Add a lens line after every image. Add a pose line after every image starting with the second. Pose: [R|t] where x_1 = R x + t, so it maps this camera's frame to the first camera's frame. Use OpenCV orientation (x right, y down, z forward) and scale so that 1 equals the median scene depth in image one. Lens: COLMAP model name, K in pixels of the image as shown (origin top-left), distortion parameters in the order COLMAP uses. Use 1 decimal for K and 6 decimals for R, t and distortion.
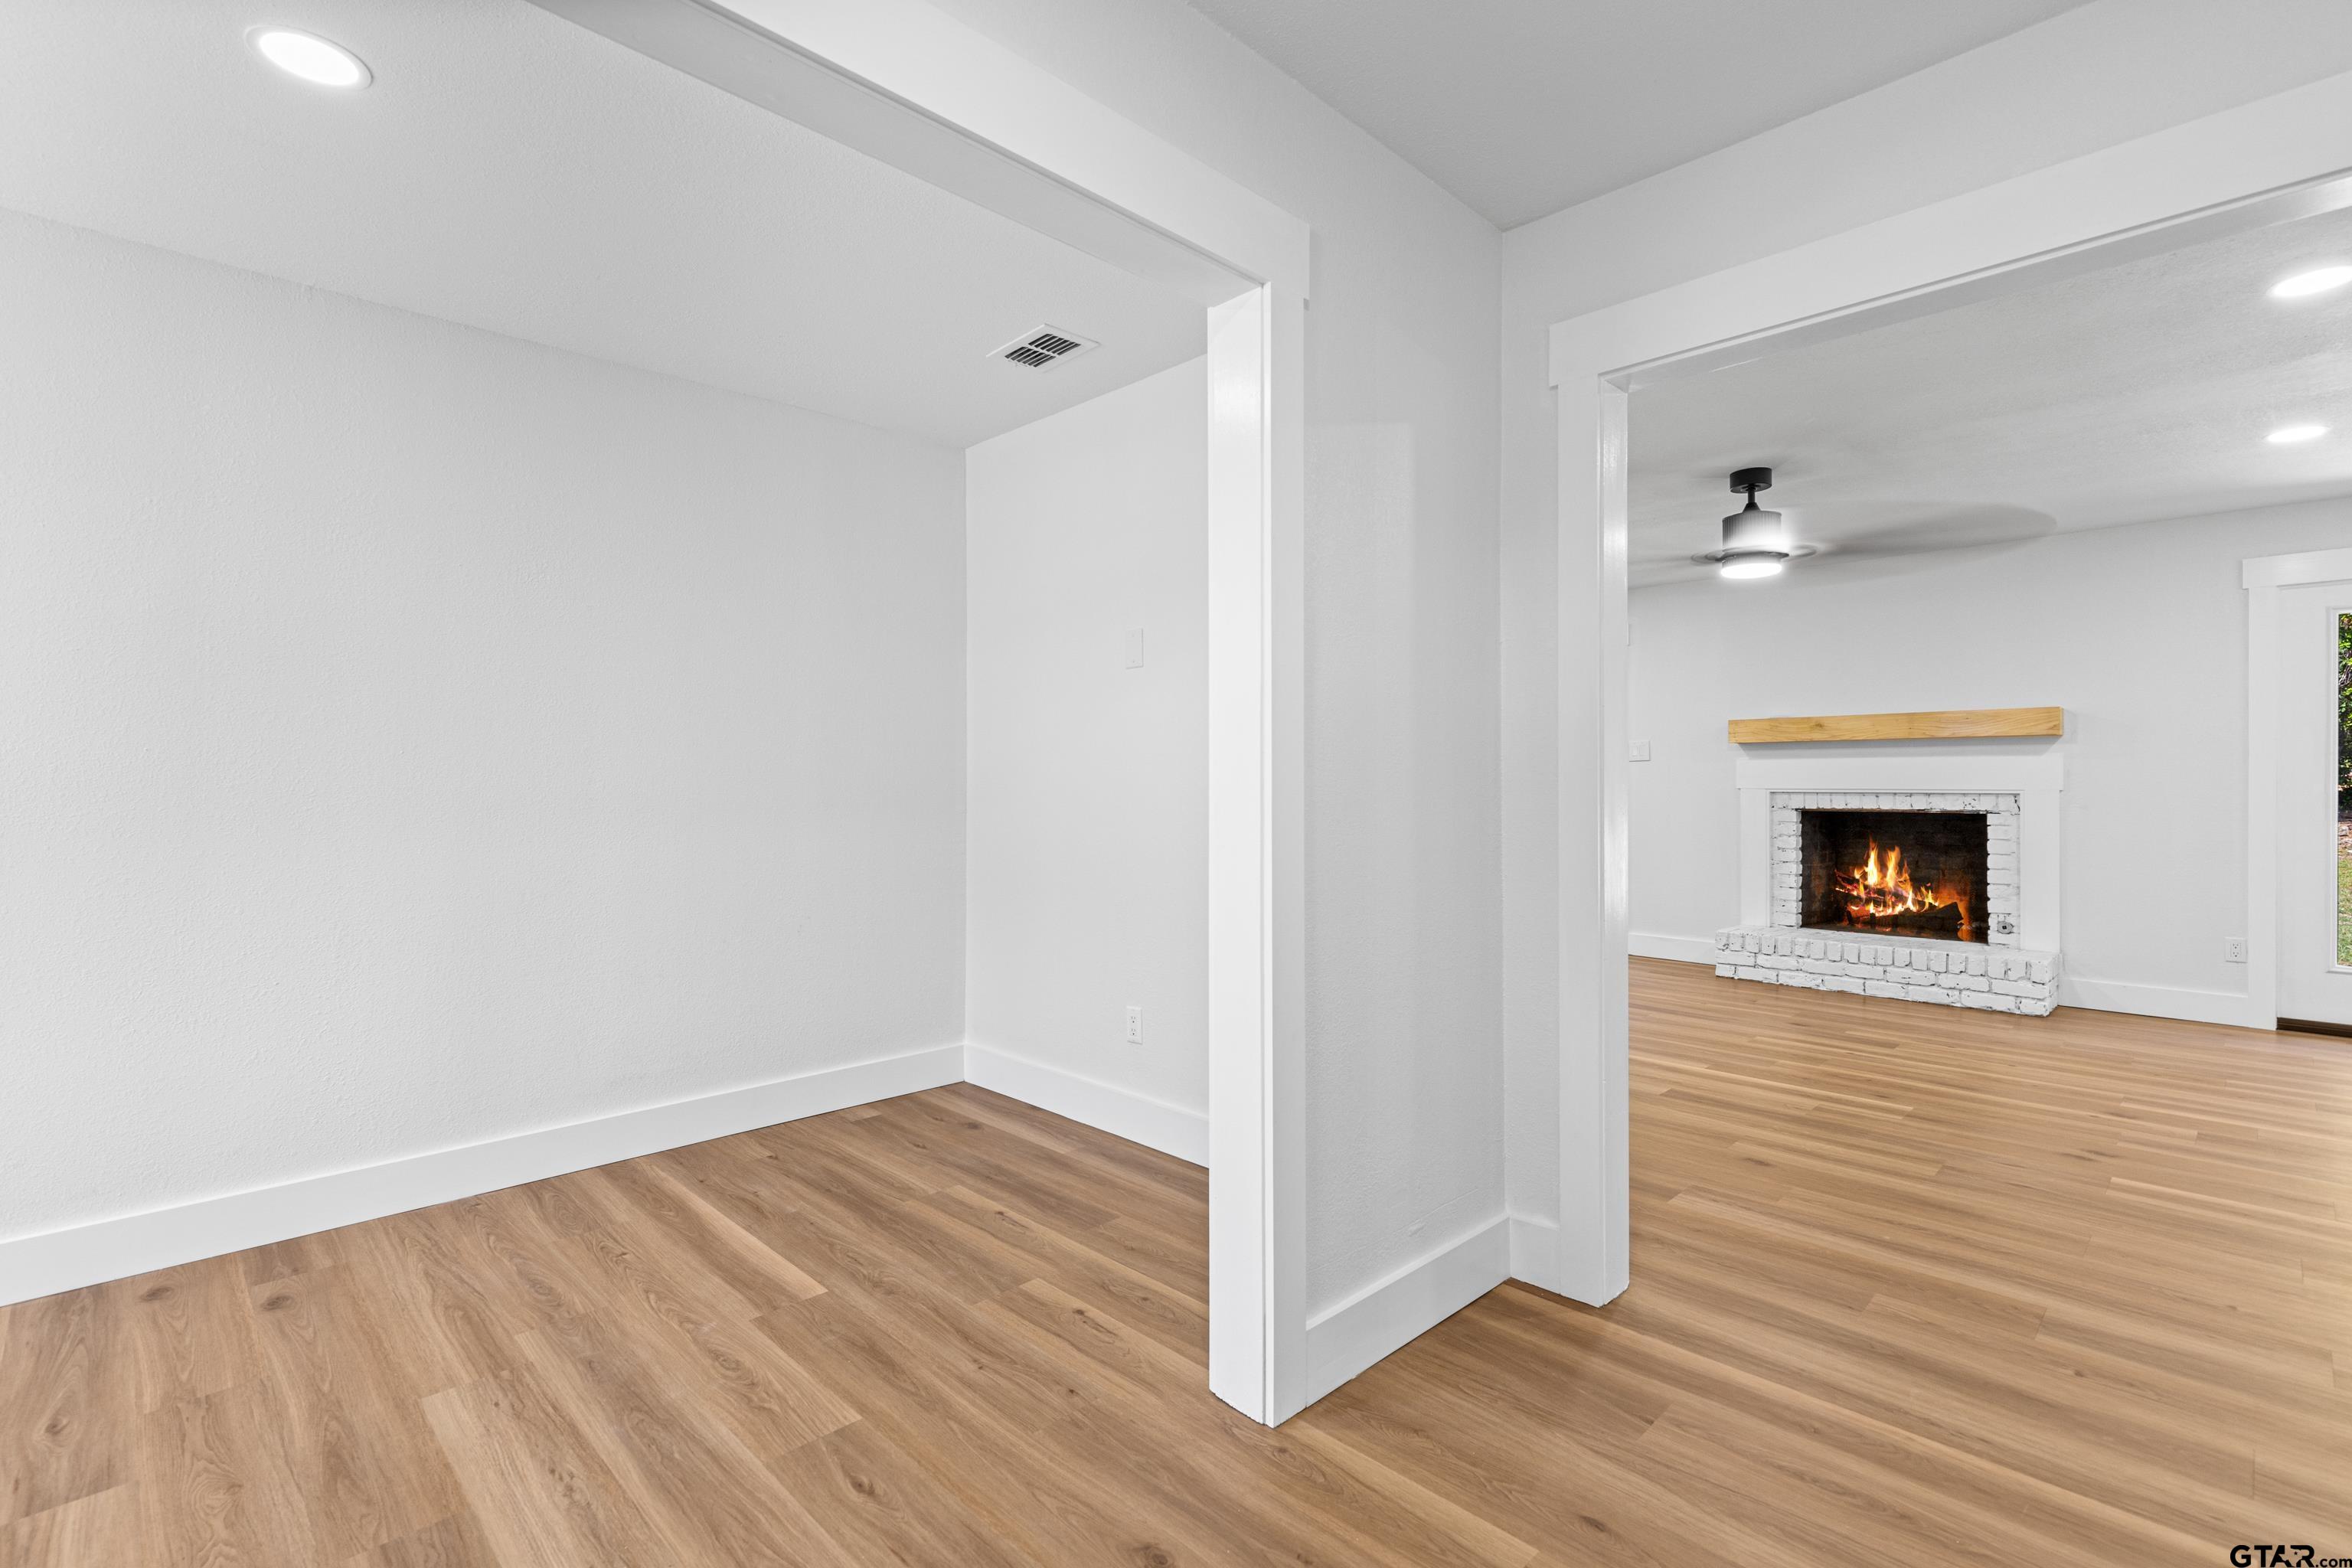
lens RADIAL K [[1063.7, 0, 1166.7], [0, 1063.7, 782.2], [0, 0, 1]] dist [0.009028, -0.000991]
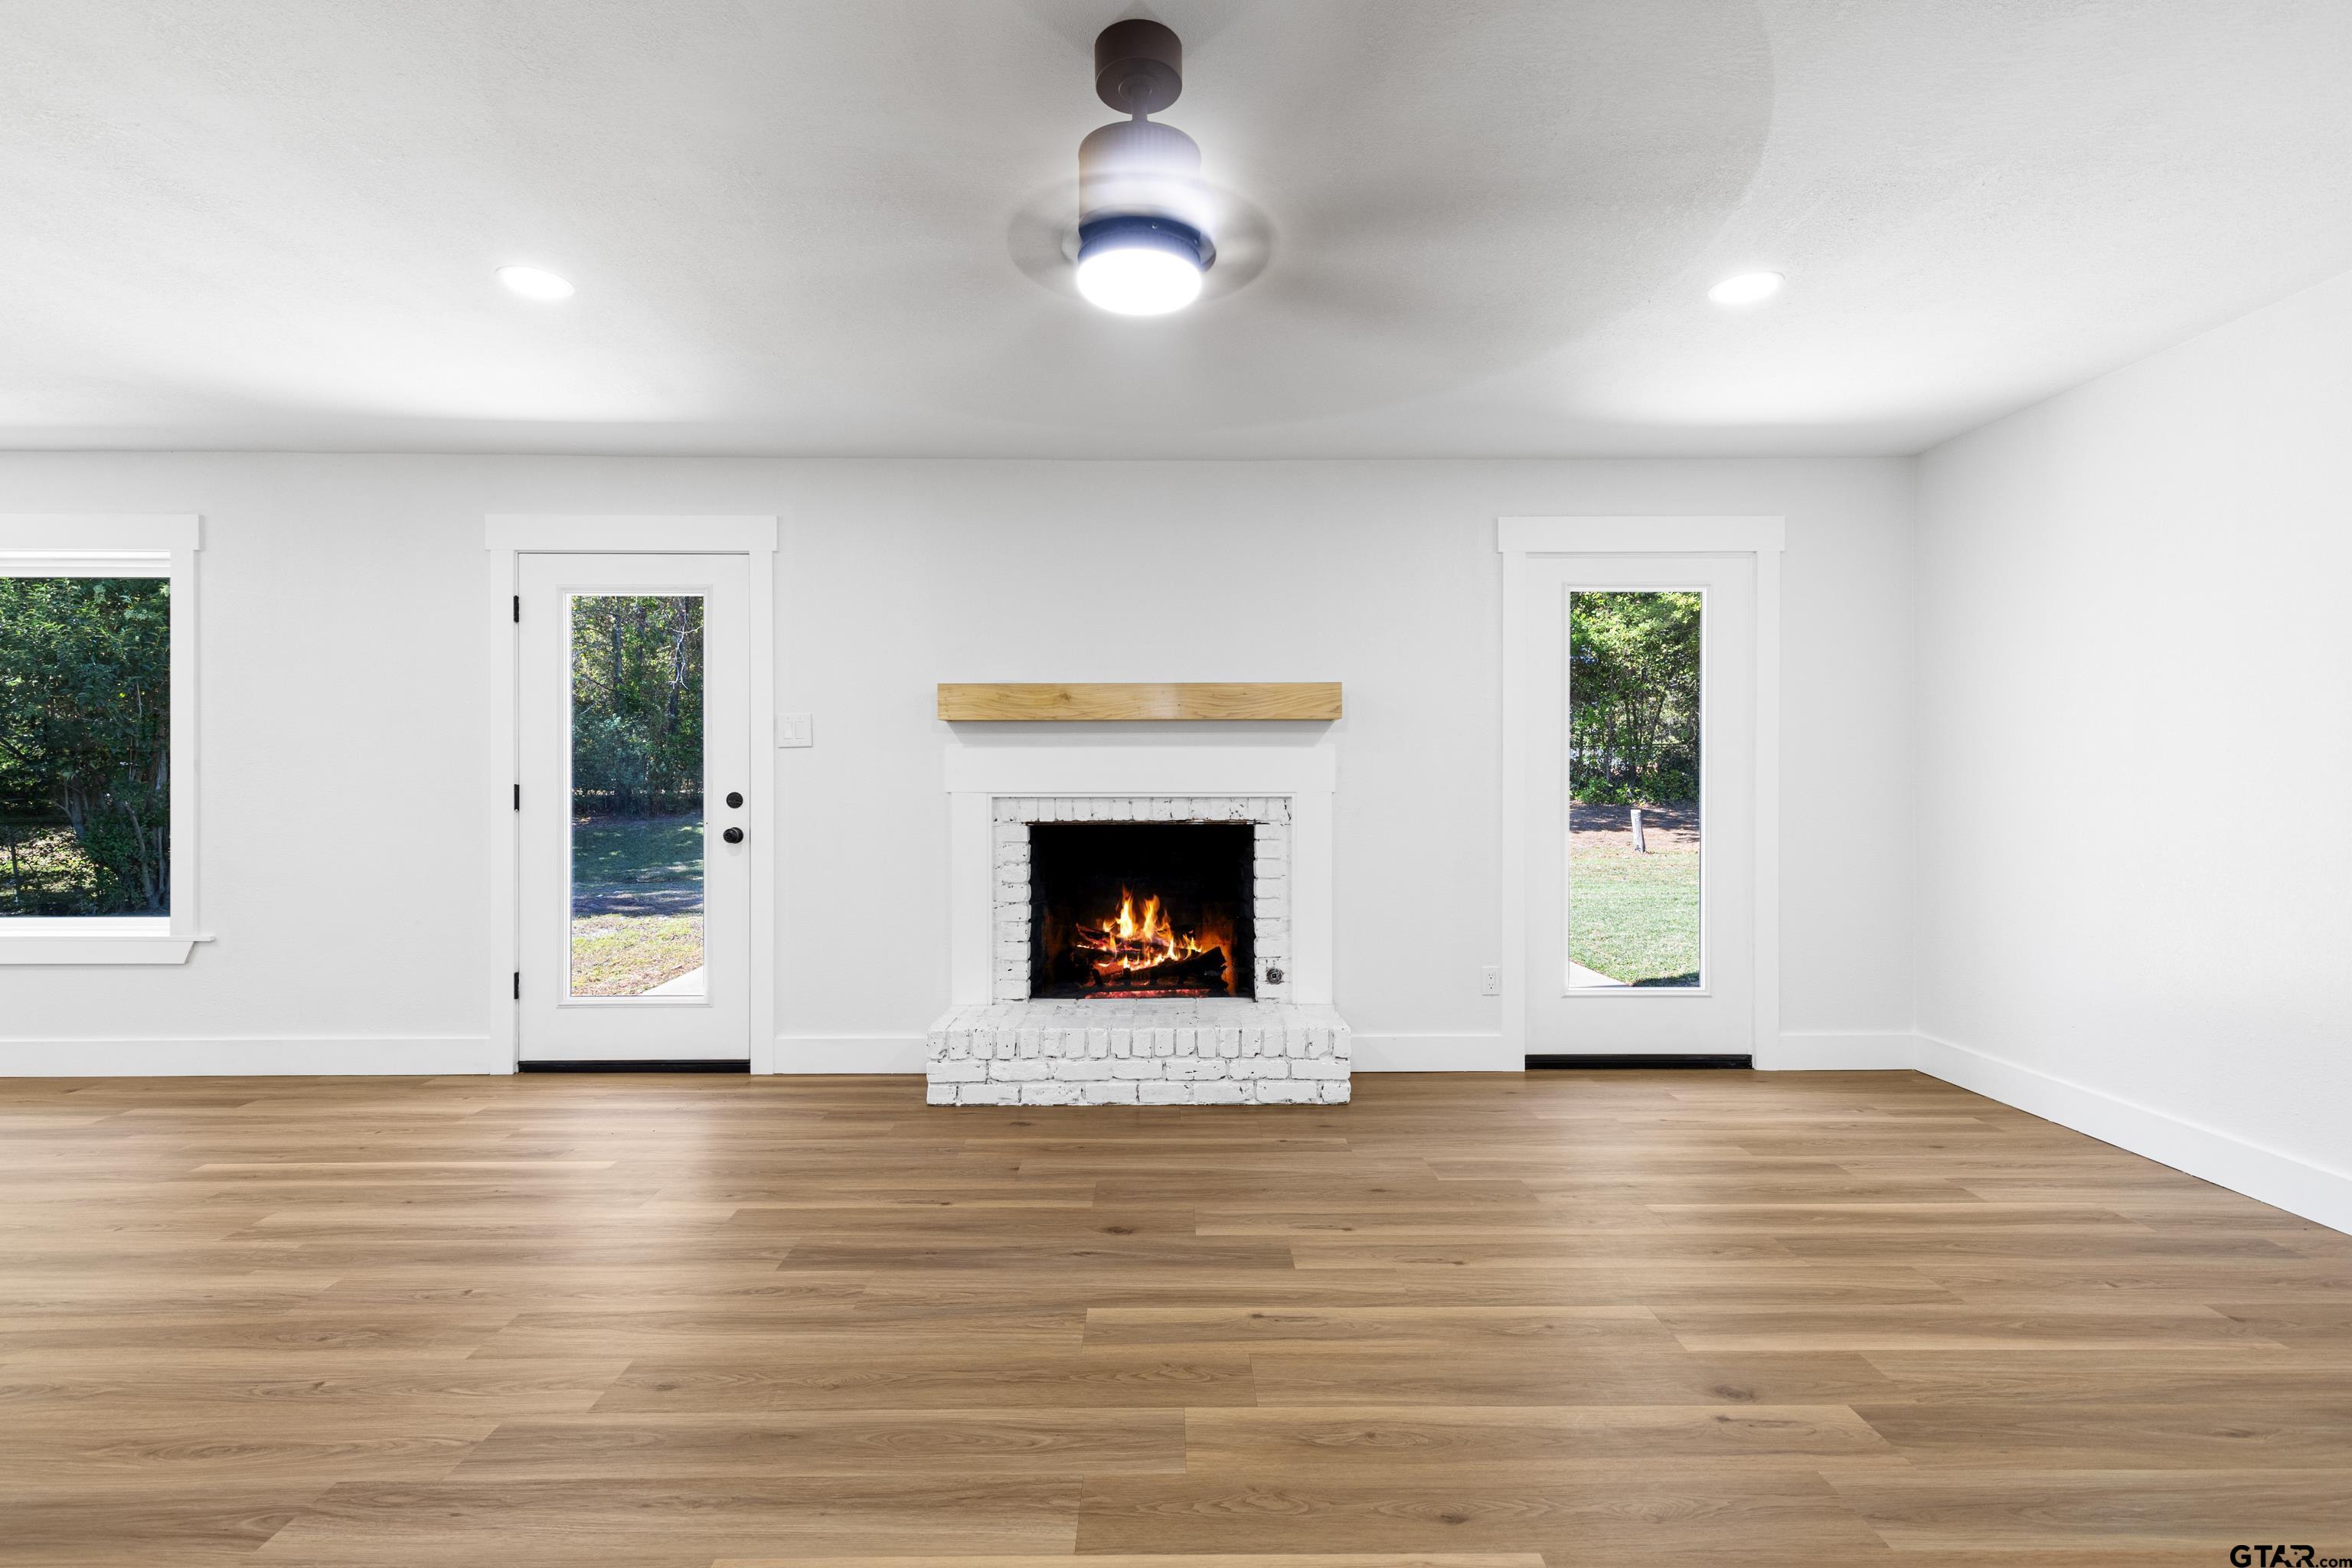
lens RADIAL K [[1054.6, 0, 1165.6], [0, 1054.6, 773.5], [0, 0, 1]] dist [0.003621, -0.000273]
pose [[0.691541, 0.004341, 0.722324, 0.273524], [0.002807, 0.999958, -0.008697, 0.000737], [-0.722332, 0.008042, 0.691500, 0.755387]]
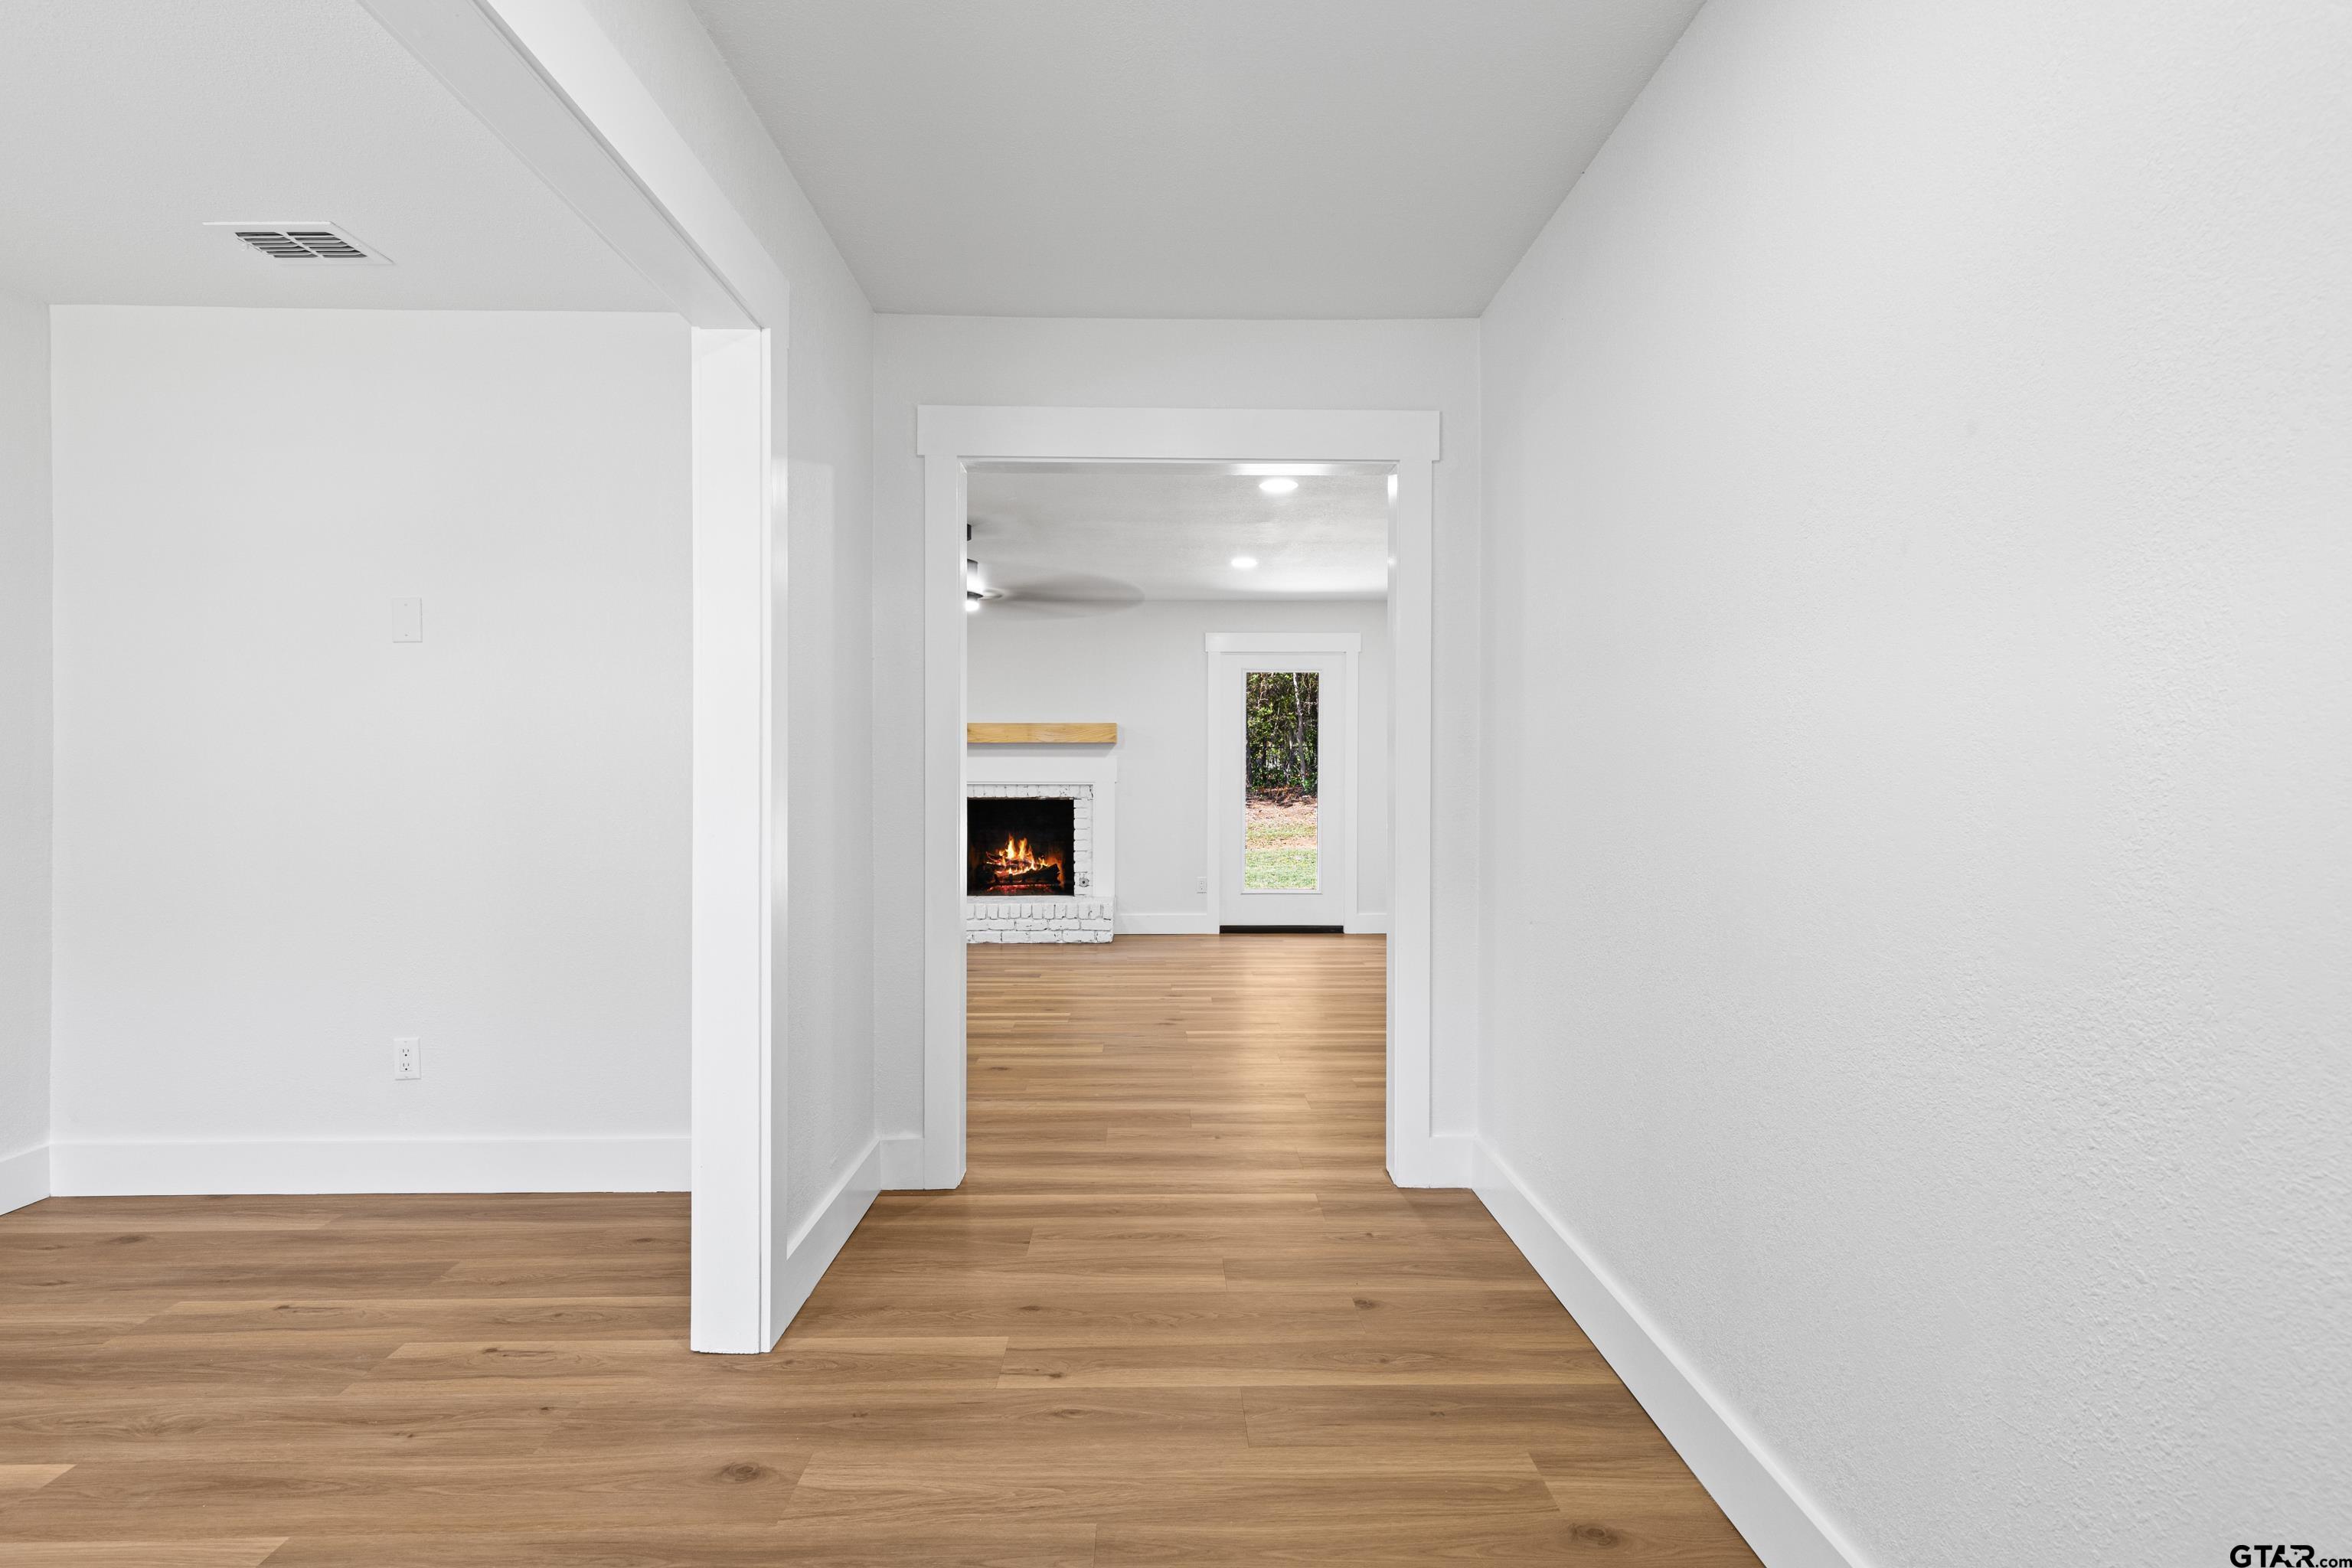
lens RADIAL K [[1075.9, 0, 1176.0], [0, 1075.9, 784.0], [0, 0, 1]] dist [0.001621, 0.000087]
pose [[0.682026, -0.004548, 0.731314, -0.201383], [-0.001251, 0.999972, 0.007385, -0.000592], [-0.731327, -0.005951, 0.682001, -0.037786]]
